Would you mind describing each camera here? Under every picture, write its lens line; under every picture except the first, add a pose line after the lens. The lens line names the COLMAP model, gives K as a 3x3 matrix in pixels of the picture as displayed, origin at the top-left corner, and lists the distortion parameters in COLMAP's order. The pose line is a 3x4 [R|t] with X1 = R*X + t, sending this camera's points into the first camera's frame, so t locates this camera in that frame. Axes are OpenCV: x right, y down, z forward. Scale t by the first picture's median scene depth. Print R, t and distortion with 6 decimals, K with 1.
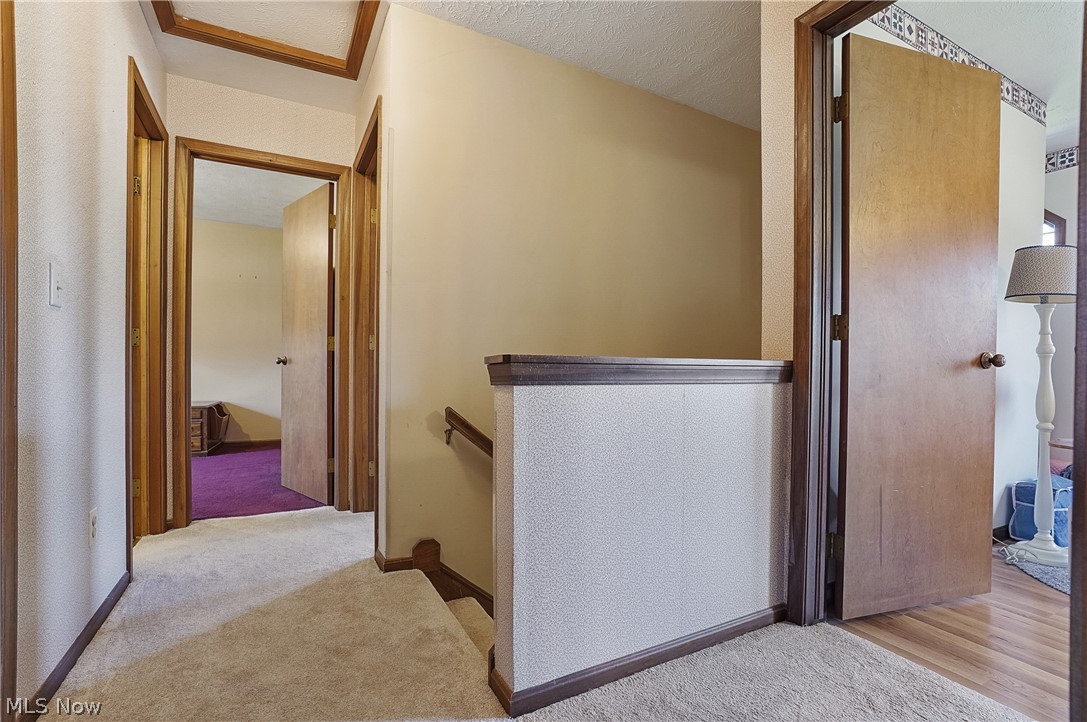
lens RADIAL K [[507.1, 0, 543.1], [0, 507.1, 376.1], [0, 0, 1]] dist [-0.023188, 0.000187]
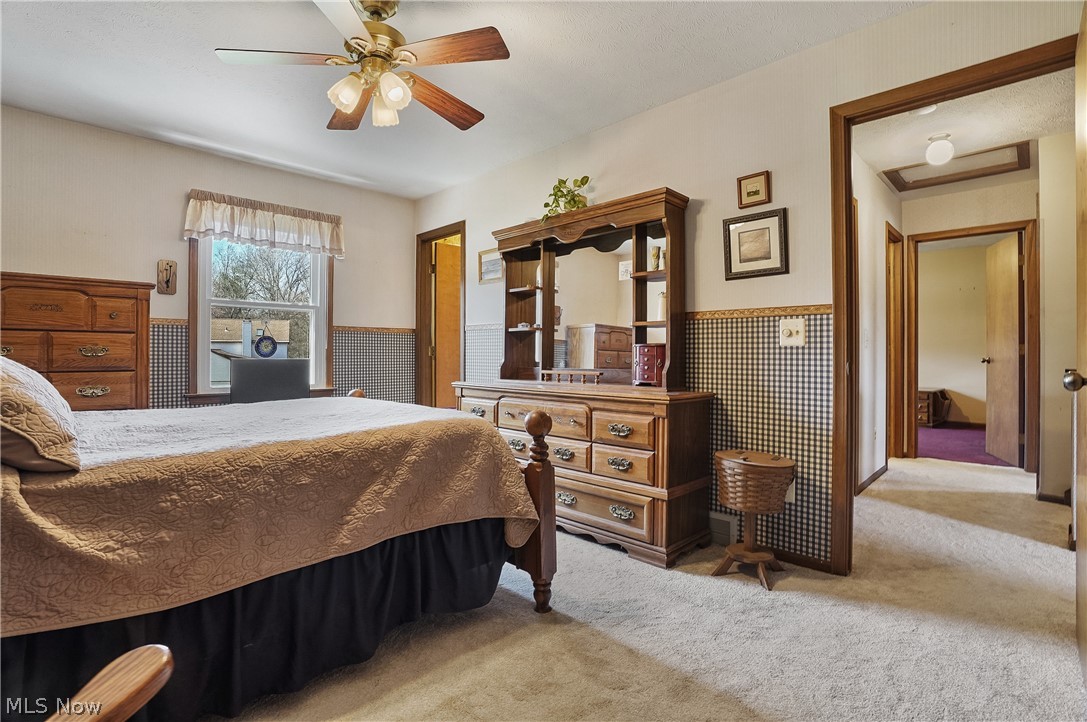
lens RADIAL K [[501.1, 0, 543.5], [0, 501.1, 356.3], [0, 0, 1]] dist [-0.075554, 0.026784]
pose [[0.285998, -0.006379, -0.958209, 0.442351], [-0.006277, 0.999944, -0.008530, -0.026404], [0.958210, 0.008454, 0.285942, -0.602651]]
